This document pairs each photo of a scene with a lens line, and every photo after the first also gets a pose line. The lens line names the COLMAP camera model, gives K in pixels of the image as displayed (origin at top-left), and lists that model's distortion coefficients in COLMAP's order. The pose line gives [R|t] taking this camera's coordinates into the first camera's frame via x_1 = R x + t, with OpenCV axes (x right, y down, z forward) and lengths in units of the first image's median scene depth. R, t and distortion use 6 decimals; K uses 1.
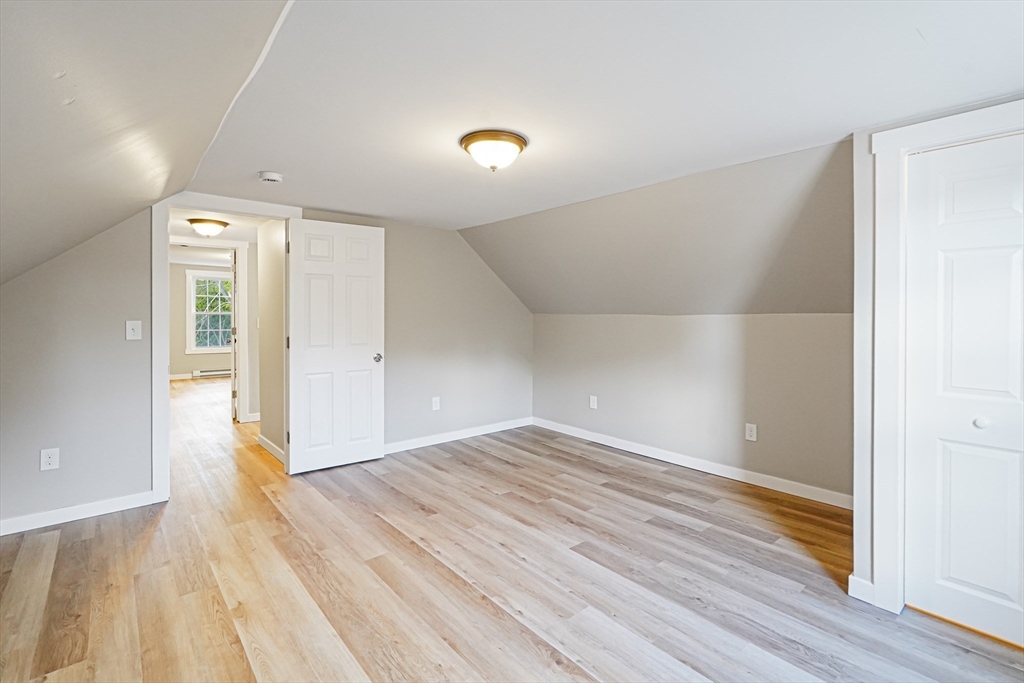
lens RADIAL K [[463.1, 0, 506.1], [0, 463.1, 316.2], [0, 0, 1]] dist [-0.012960, 0.005783]
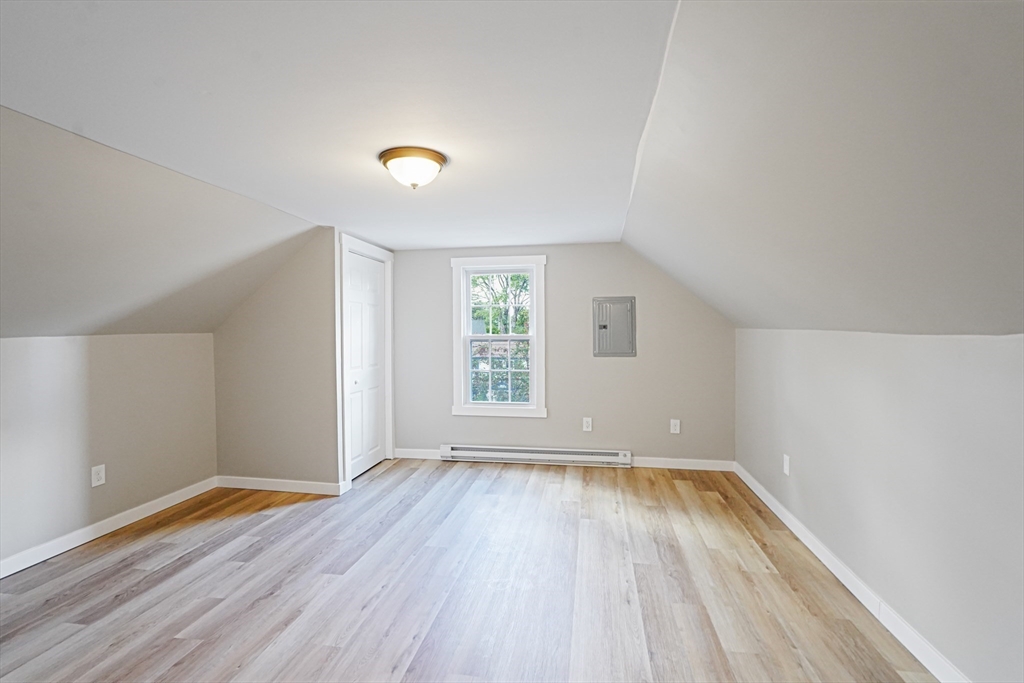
lens RADIAL K [[463.1, 0, 506.6], [0, 463.1, 333.1], [0, 0, 1]] dist [-0.012960, 0.005783]
pose [[-0.621323, -0.003165, 0.783548, -0.684908], [0.012273, 0.999830, 0.013770, -0.012544], [-0.783458, 0.018172, -0.621179, 1.083243]]
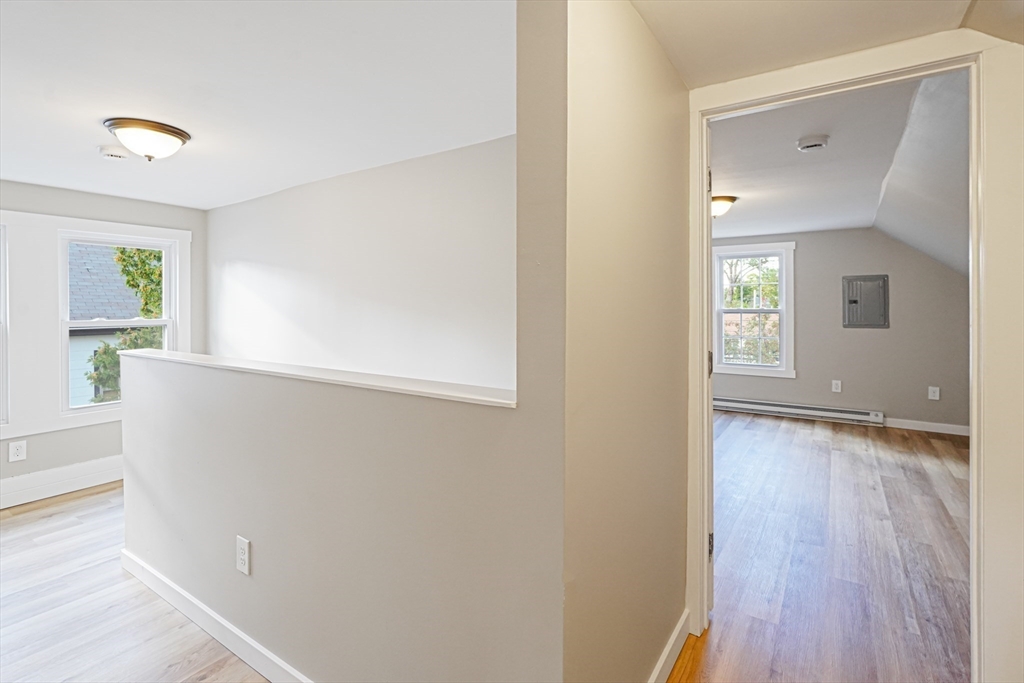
lens RADIAL K [[463.1, 0, 508.3], [0, 463.1, 307.0], [0, 0, 1]] dist [-0.012960, 0.005783]
pose [[-0.231651, -0.002911, 0.972795, -1.041054], [0.013420, 0.999891, 0.006188, -0.016052], [-0.972706, 0.014488, -0.231587, 1.513538]]
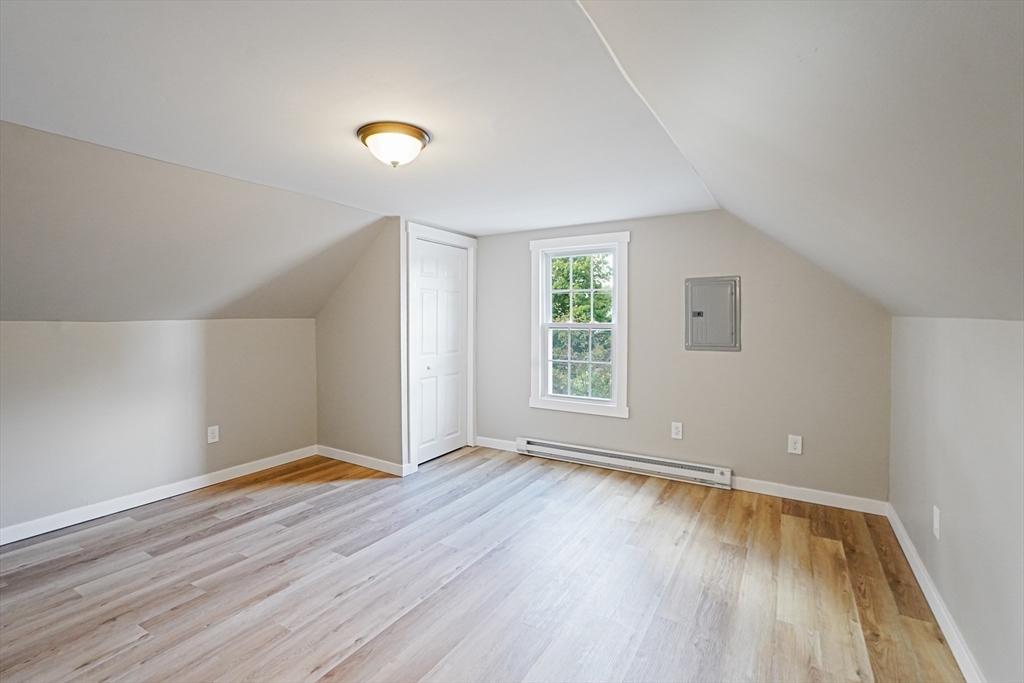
lens RADIAL K [[463.1, 0, 496.6], [0, 463.1, 322.4], [0, 0, 1]] dist [-0.012960, 0.005783]
pose [[-0.281321, -0.009585, 0.959566, -0.731477], [0.008381, 0.999887, 0.012444, -0.005866], [-0.959577, 0.011543, -0.281209, 0.789679]]
